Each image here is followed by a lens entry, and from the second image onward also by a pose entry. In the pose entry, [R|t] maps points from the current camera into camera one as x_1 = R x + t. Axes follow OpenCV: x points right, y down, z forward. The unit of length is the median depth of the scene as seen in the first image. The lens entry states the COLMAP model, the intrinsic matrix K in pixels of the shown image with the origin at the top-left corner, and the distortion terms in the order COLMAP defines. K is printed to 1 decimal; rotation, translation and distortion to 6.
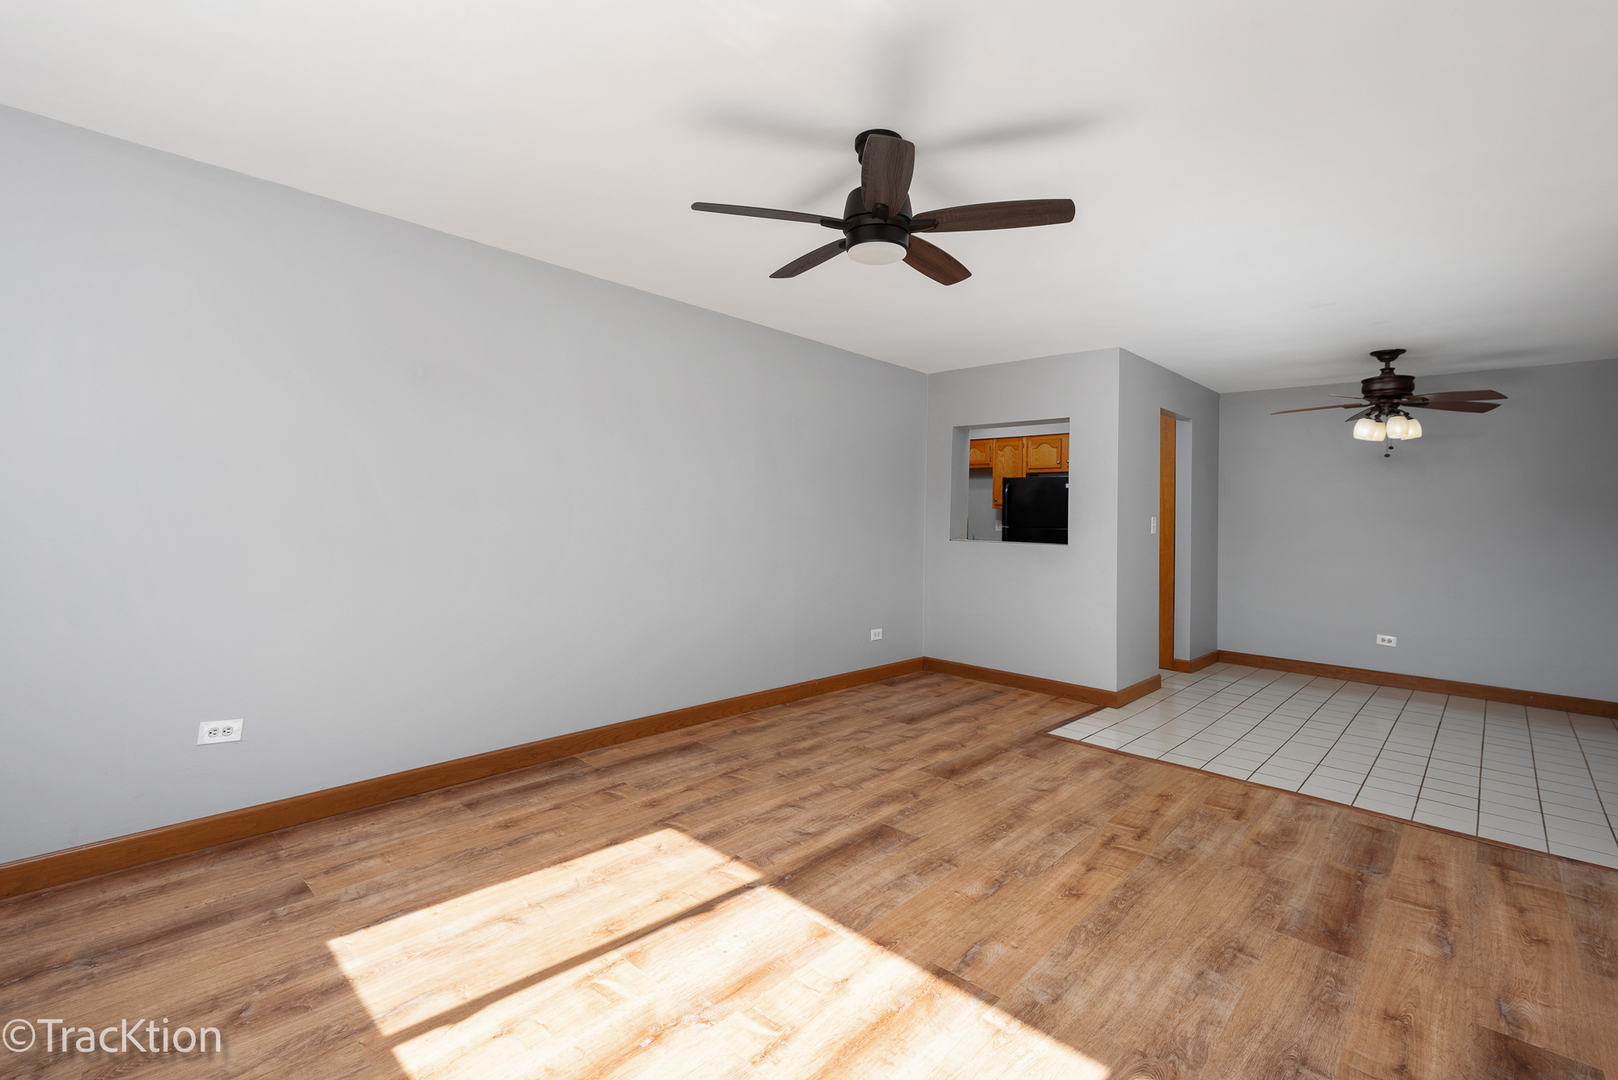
lens RADIAL K [[719.6, 0, 808.1], [0, 719.6, 493.1], [0, 0, 1]] dist [0.001769, -0.000503]
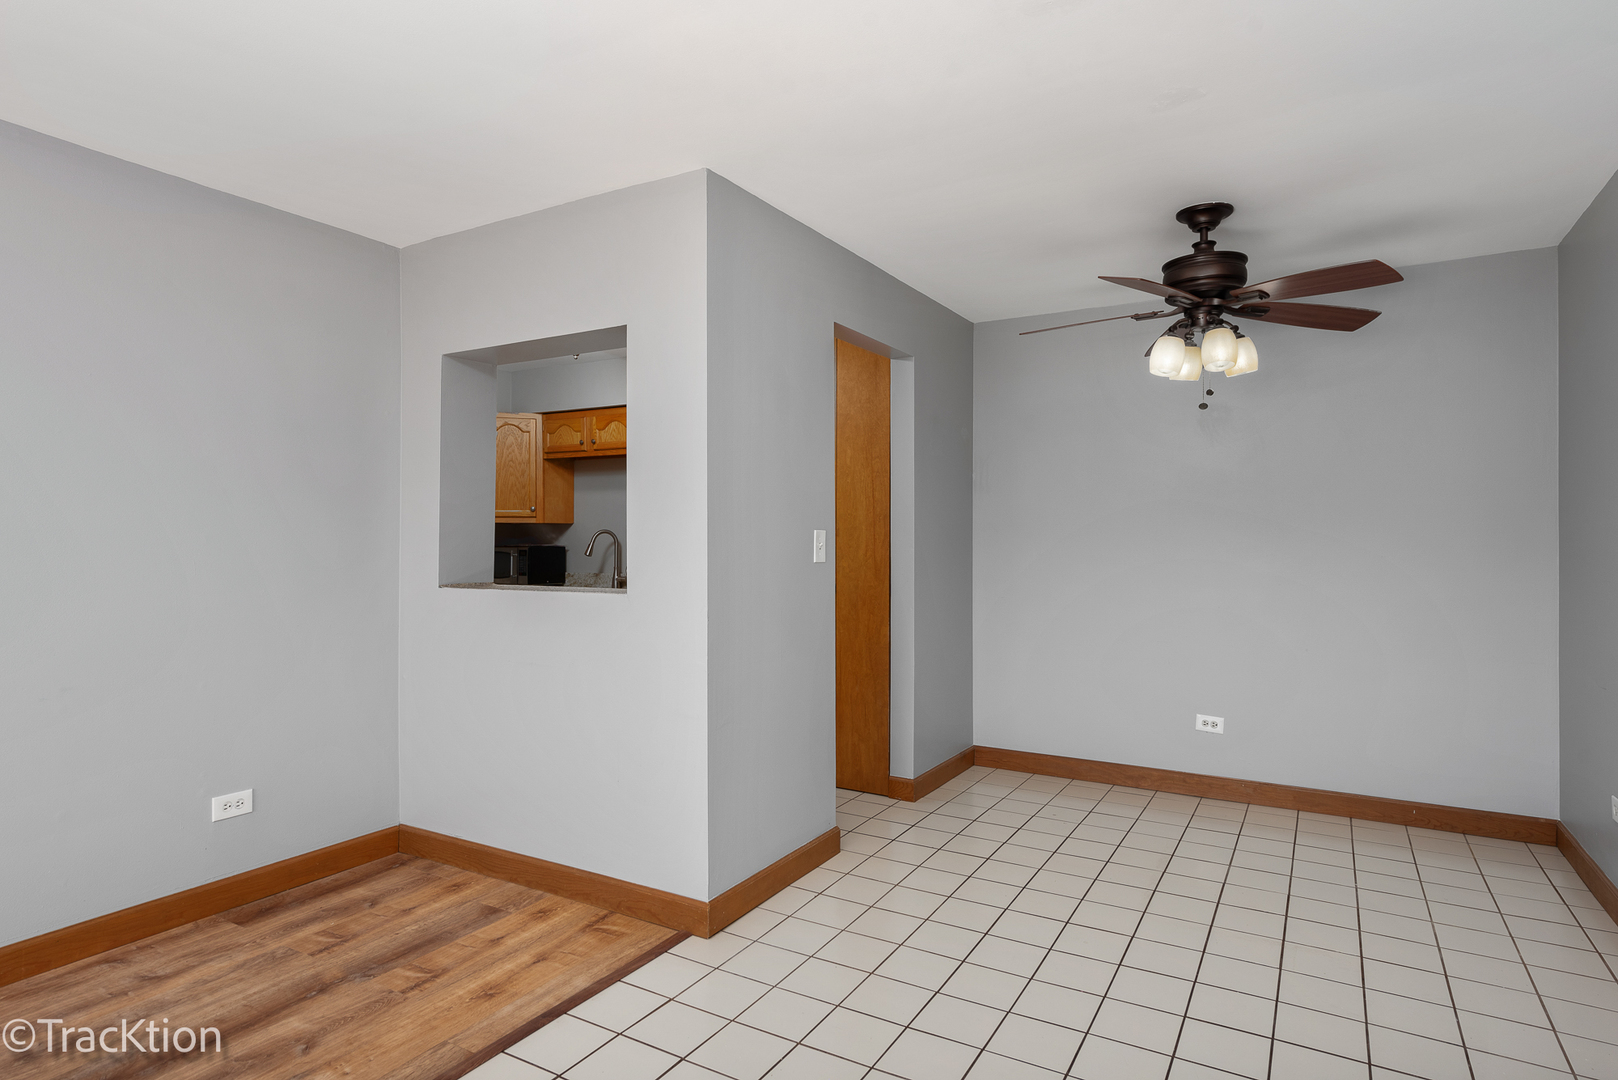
lens RADIAL K [[886.0, 0, 809.0], [0, 886.0, 540.0], [0, 0, 1]] dist [0.024540, -0.021895]
pose [[0.972107, -0.027843, 0.232879, 0.493456], [0.019609, 0.999100, 0.037600, 0.023636], [-0.233717, -0.031984, 0.971779, 0.575632]]
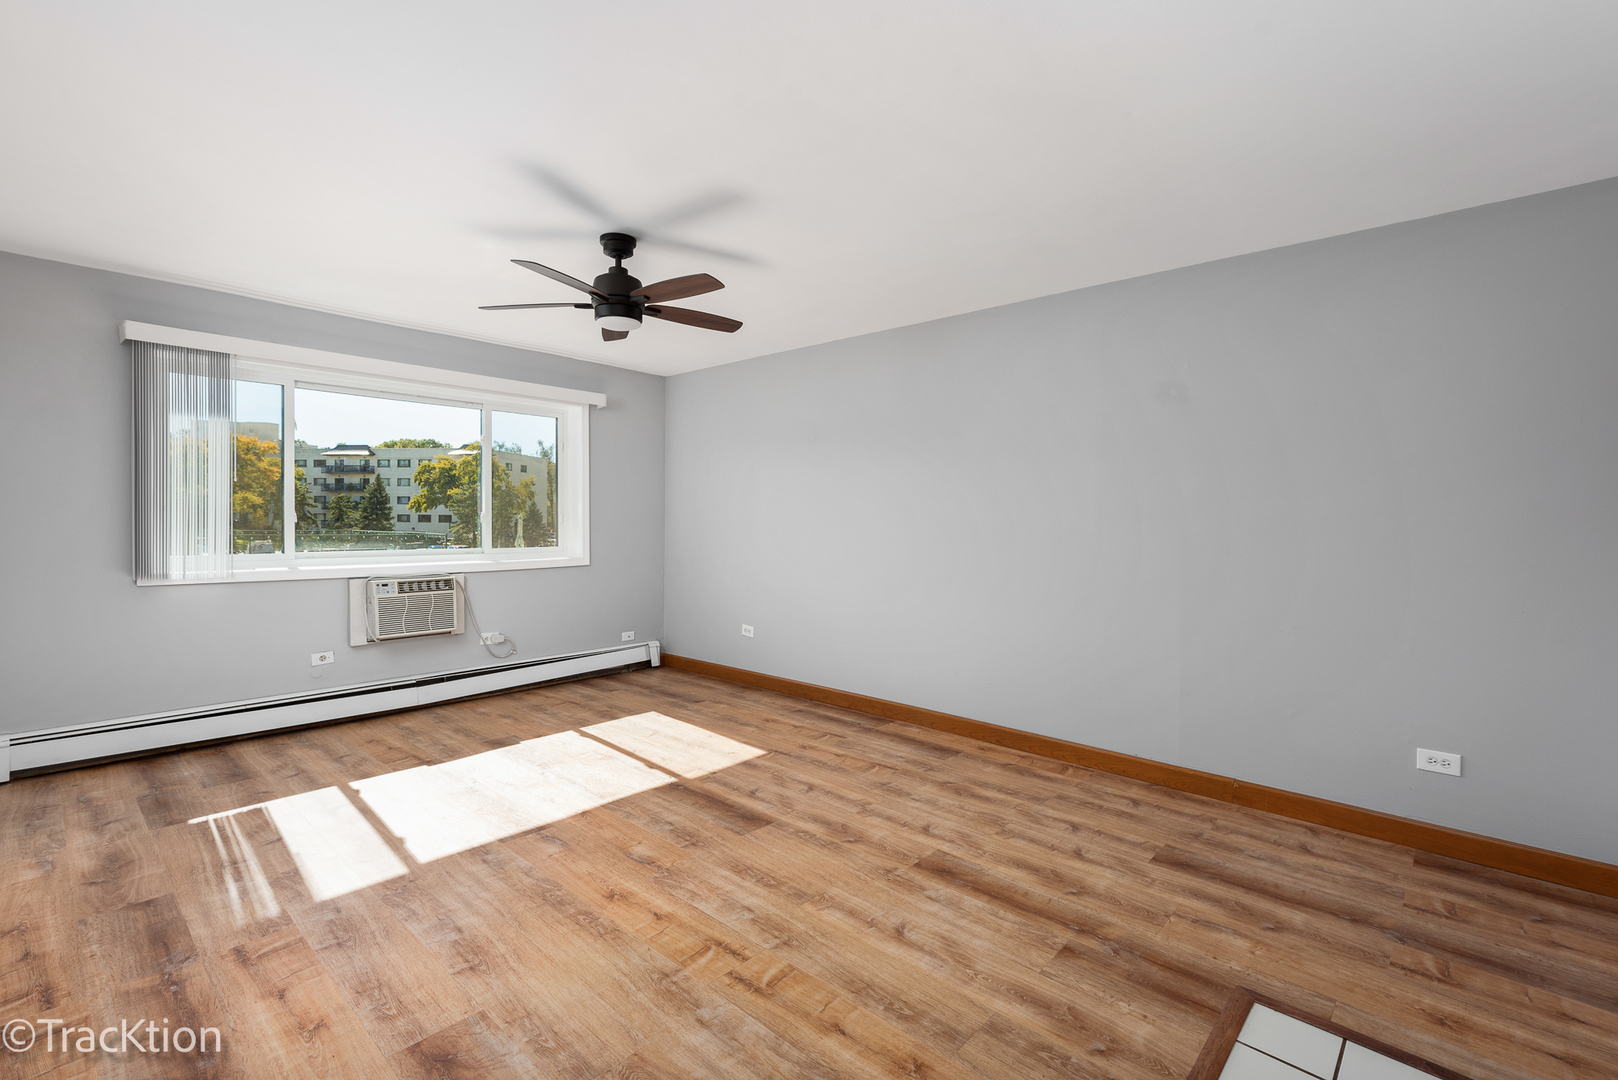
lens RADIAL K [[721.0, 0, 809.3], [0, 721.0, 522.5], [0, 0, 1]] dist [0.000470, -0.000462]
pose [[0.016174, -0.014980, -0.999757, 0.908728], [0.014375, 0.999788, -0.014747, 0.042481], [0.999766, -0.014133, 0.016386, 0.836431]]
